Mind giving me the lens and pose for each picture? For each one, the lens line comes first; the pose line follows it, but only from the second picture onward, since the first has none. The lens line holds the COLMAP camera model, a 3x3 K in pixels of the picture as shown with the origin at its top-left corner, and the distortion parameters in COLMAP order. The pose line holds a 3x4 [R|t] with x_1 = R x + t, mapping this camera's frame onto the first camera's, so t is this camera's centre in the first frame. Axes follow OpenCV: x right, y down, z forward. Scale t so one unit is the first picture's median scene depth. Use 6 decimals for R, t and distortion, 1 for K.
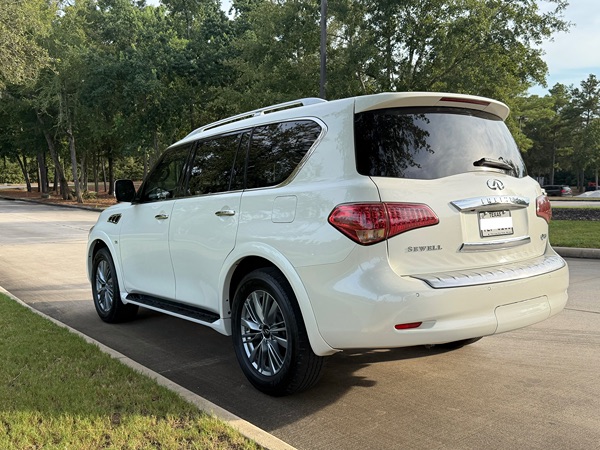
lens RADIAL K [[573.1, 0, 300.4], [0, 573.1, 223.4], [0, 0, 1]] dist [0.011832, 0.000000]
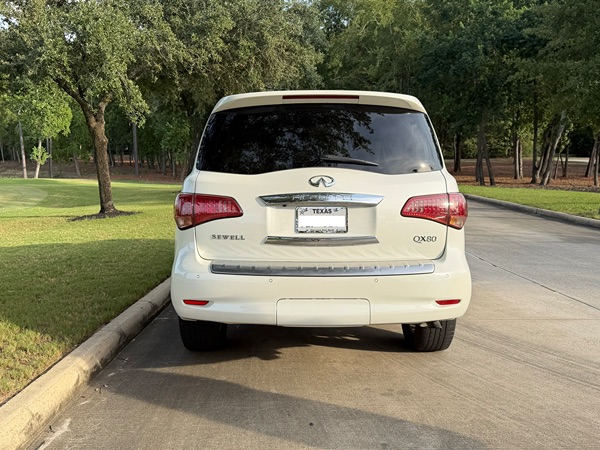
lens RADIAL K [[573.1, 0, 297.2], [0, 573.1, 221.7], [0, 0, 1]] dist [0.011832, 0.000000]
pose [[0.799987, 0.071631, -0.595727, 0.148653], [-0.048580, 0.997321, 0.054682, -0.008095], [0.598048, -0.014804, 0.801324, 0.029252]]
